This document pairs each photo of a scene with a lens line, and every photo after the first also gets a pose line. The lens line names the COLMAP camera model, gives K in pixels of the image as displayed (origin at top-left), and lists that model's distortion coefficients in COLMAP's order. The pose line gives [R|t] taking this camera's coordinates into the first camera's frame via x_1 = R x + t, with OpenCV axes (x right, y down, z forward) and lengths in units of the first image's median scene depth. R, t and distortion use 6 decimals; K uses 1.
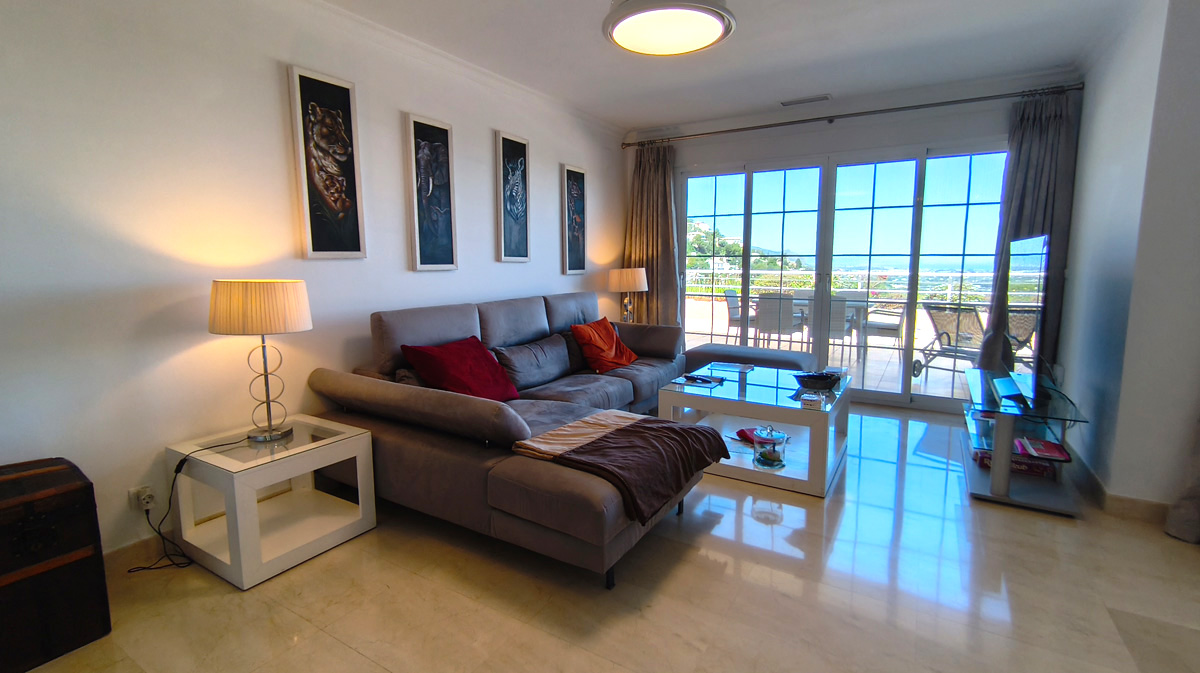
lens RADIAL K [[525.1, 0, 605.5], [0, 525.1, 329.3], [0, 0, 1]] dist [-0.005192, 0.004169]
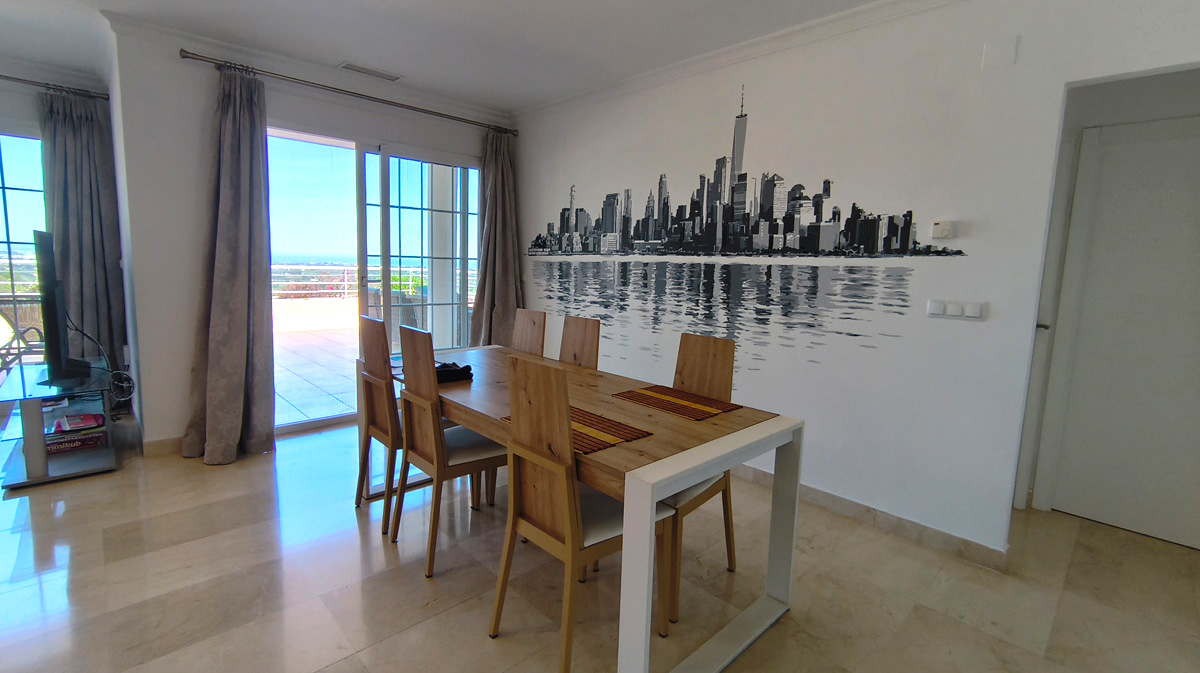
lens RADIAL K [[525.1, 0, 585.5], [0, 525.1, 322.0], [0, 0, 1]] dist [-0.005192, 0.004169]
pose [[0.272851, -0.097256, 0.957128, 0.056400], [0.090563, 0.993056, 0.075090, 0.021682], [-0.957784, 0.066192, 0.279764, -0.234704]]
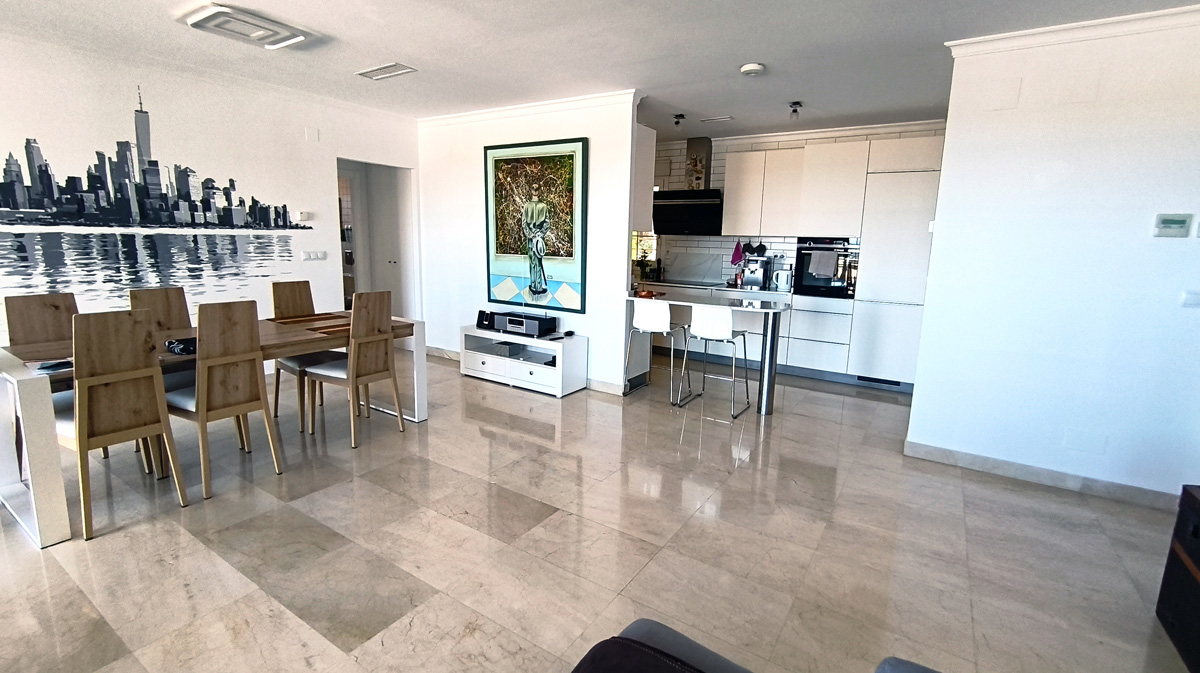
lens RADIAL K [[525.1, 0, 602.9], [0, 525.1, 325.4], [0, 0, 1]] dist [-0.005192, 0.004169]
pose [[-0.999276, -0.027574, 0.026195, 0.028611], [-0.018708, 0.956019, 0.292707, -0.123206], [-0.033114, 0.292005, -0.955843, 0.713277]]
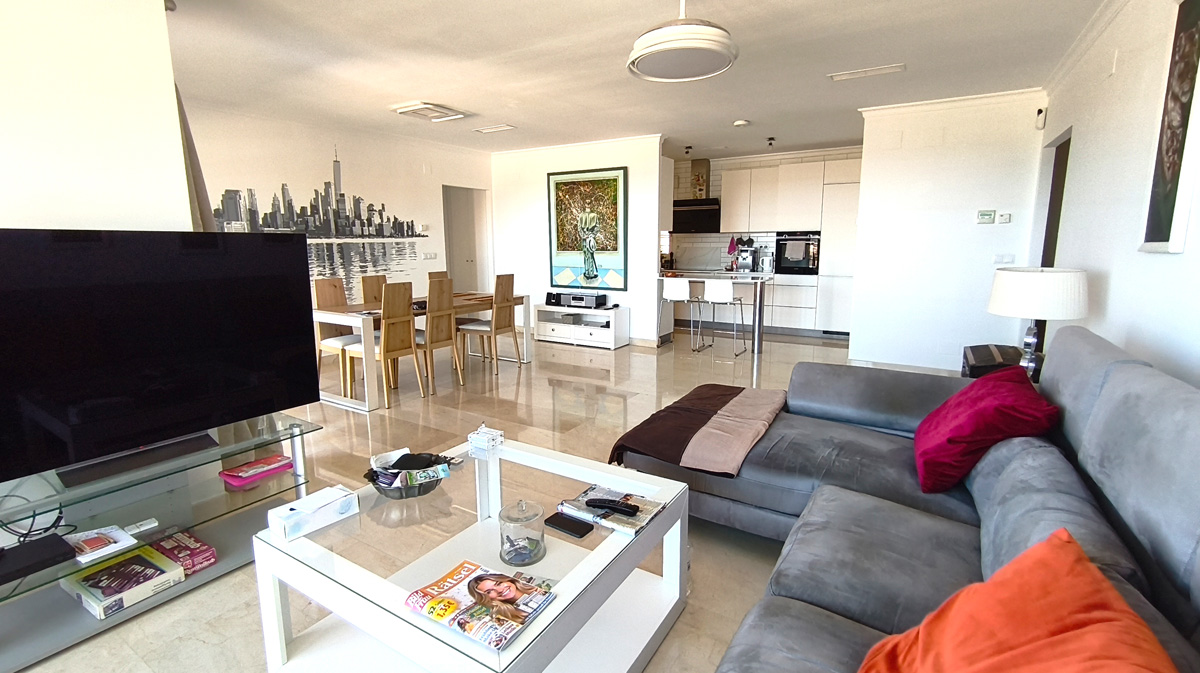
lens RADIAL K [[525.1, 0, 600.8], [0, 525.1, 326.9], [0, 0, 1]] dist [-0.005192, 0.004169]
pose [[-0.999902, 0.006791, 0.012206, 0.163645], [0.010029, 0.957287, 0.288965, -0.172736], [-0.009722, 0.289059, -0.957262, 1.196777]]
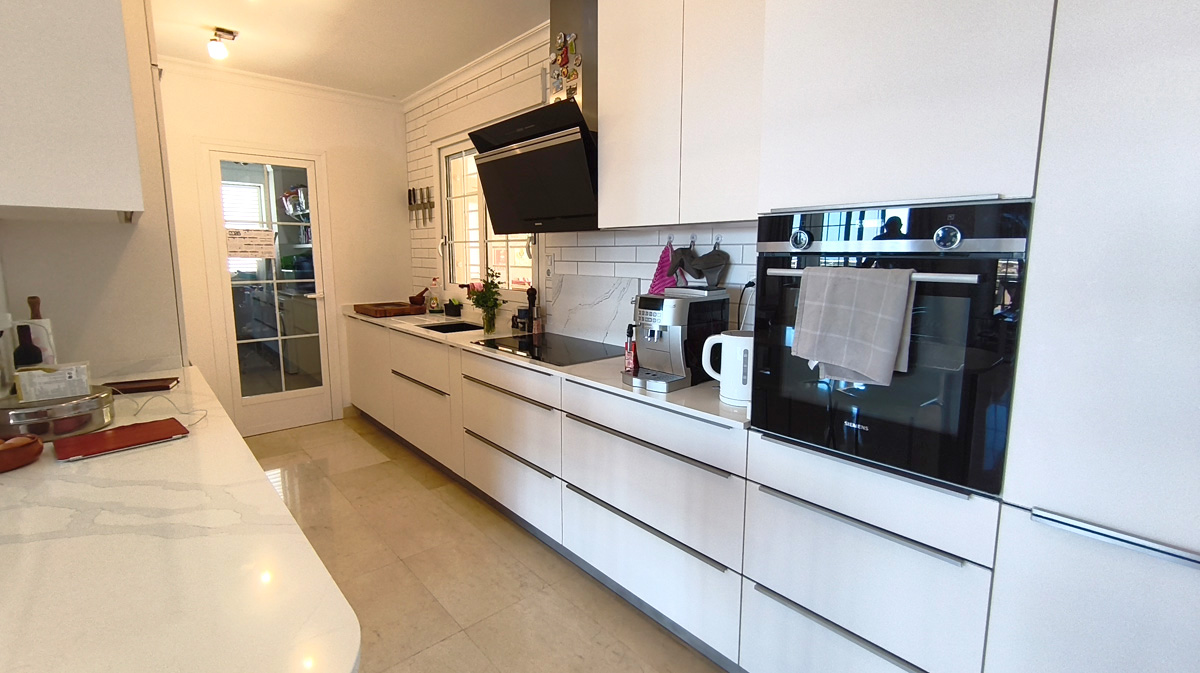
lens RADIAL K [[525.1, 0, 591.9], [0, 525.1, 328.4], [0, 0, 1]] dist [-0.005192, 0.004169]
pose [[-0.953891, -0.031926, 0.298451, -0.414668], [0.051504, 0.962170, 0.267538, 0.014518], [-0.295701, 0.270573, -0.916161, -0.255073]]
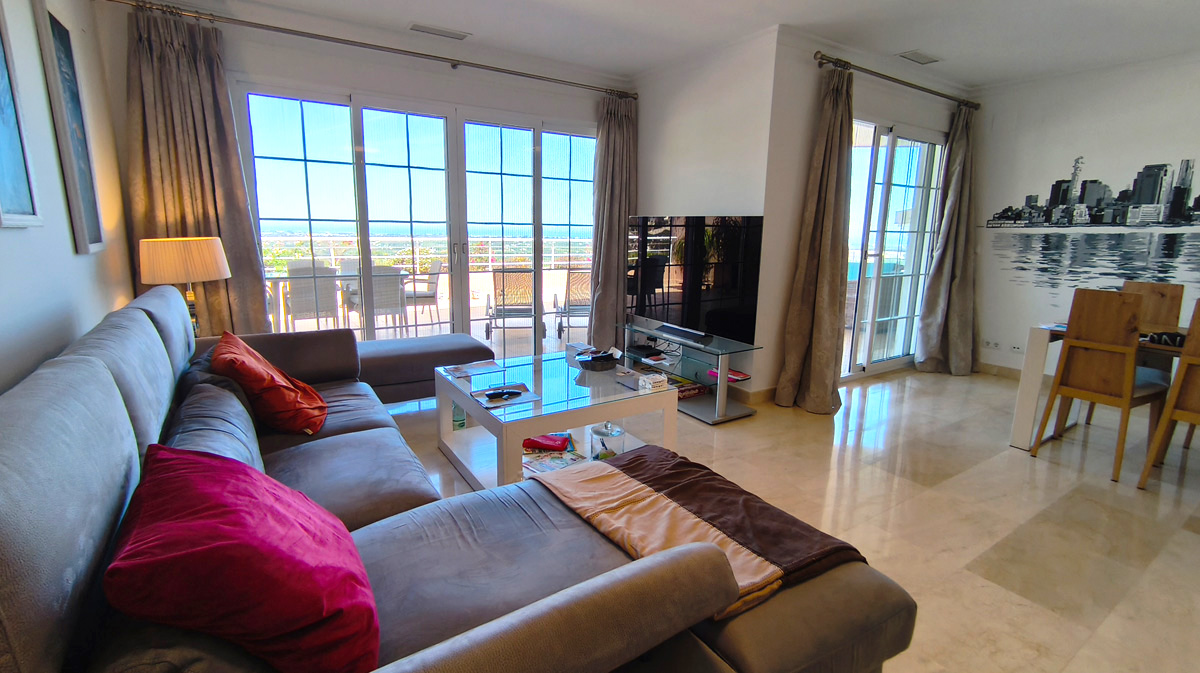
lens RADIAL K [[525.1, 0, 590.1], [0, 525.1, 325.0], [0, 0, 1]] dist [-0.005192, 0.004169]
pose [[0.444143, -0.153981, 0.882625, -0.337425], [0.098961, 0.987524, 0.122483, -0.065352], [-0.890474, 0.032945, 0.453840, 0.467732]]
